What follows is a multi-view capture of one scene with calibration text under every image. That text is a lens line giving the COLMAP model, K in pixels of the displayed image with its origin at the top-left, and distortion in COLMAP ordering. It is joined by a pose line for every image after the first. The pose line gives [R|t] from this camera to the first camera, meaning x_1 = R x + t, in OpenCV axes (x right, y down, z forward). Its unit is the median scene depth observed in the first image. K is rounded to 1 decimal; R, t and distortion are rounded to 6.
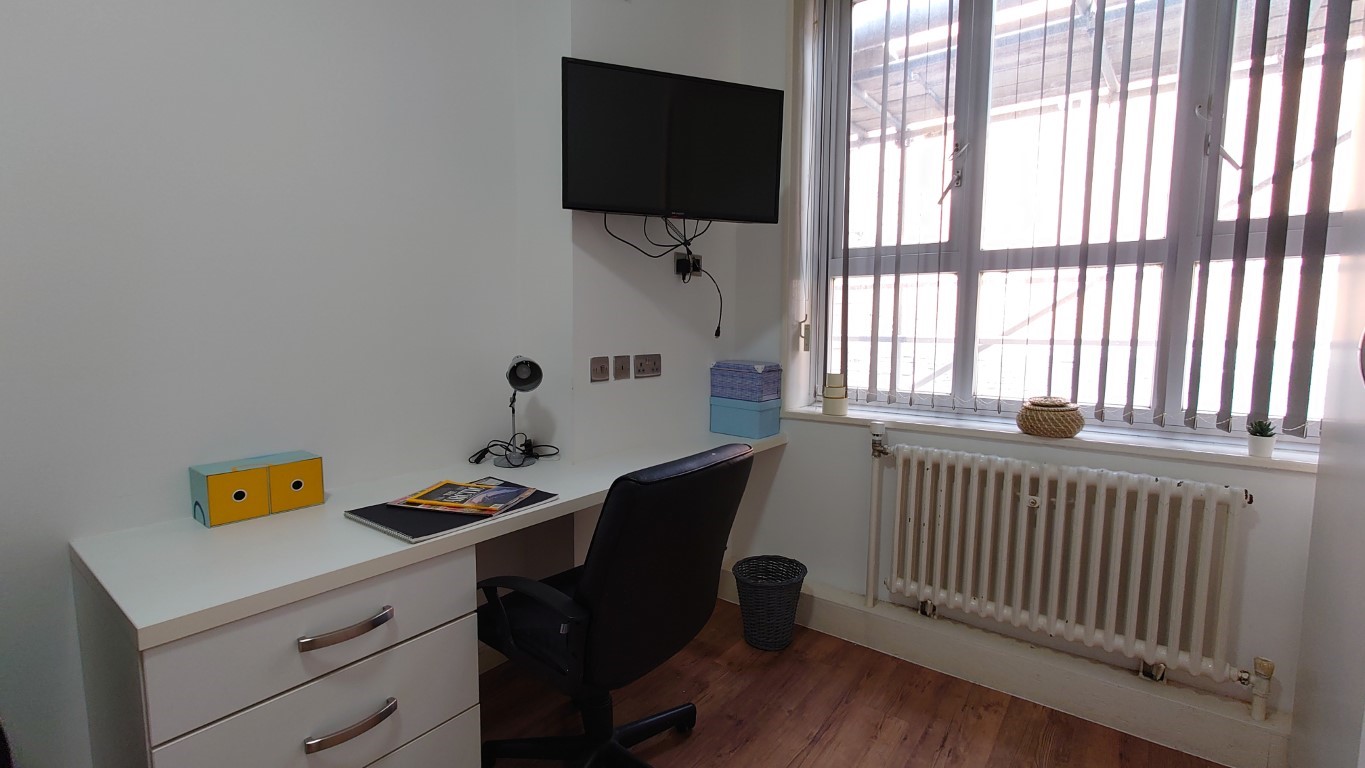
lens RADIAL K [[613.7, 0, 676.1], [0, 613.7, 384.0], [0, 0, 1]] dist [0.002660, 0.000728]
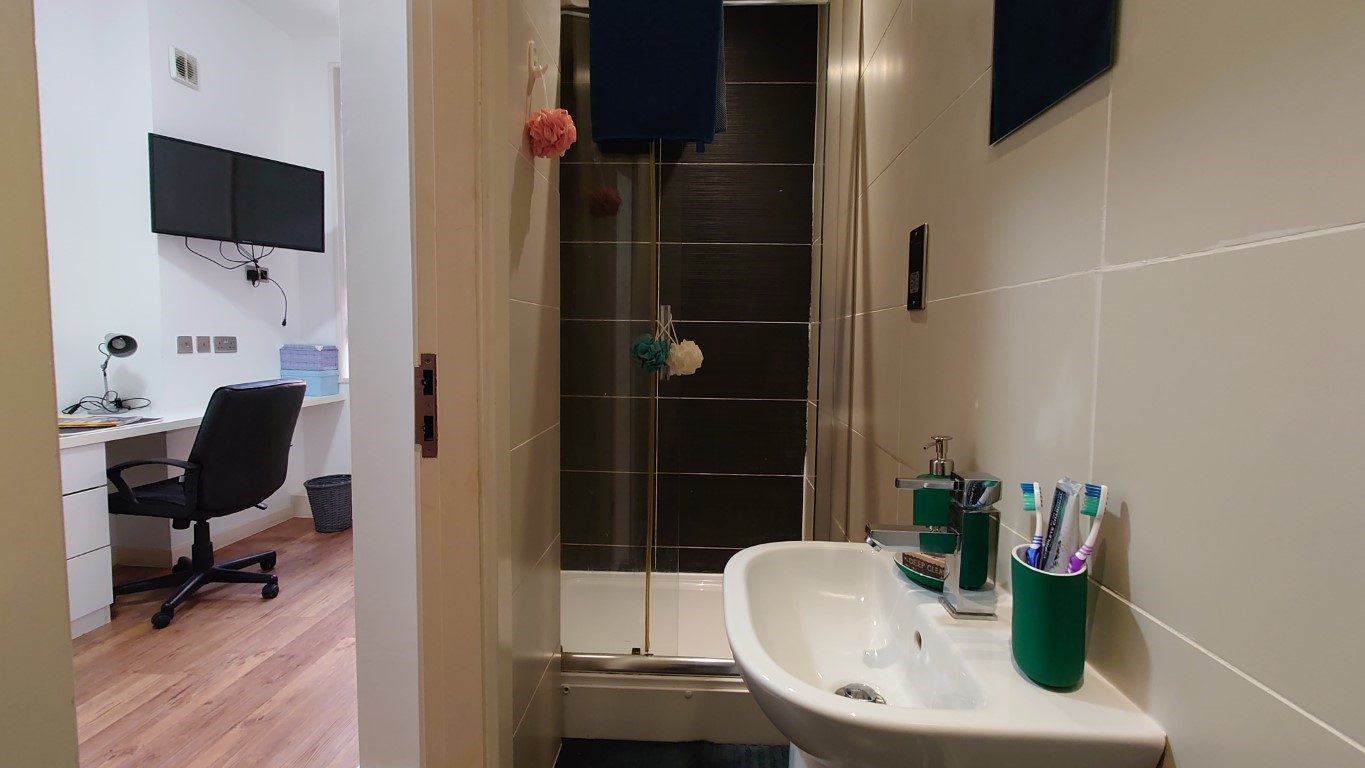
lens RADIAL K [[613.7, 0, 678.7], [0, 613.7, 384.3], [0, 0, 1]] dist [0.002660, 0.000728]
pose [[0.815297, -0.037583, 0.577822, -0.018179], [0.048787, 0.998802, -0.003873, 0.128901], [-0.576984, 0.031348, 0.816154, -0.816761]]
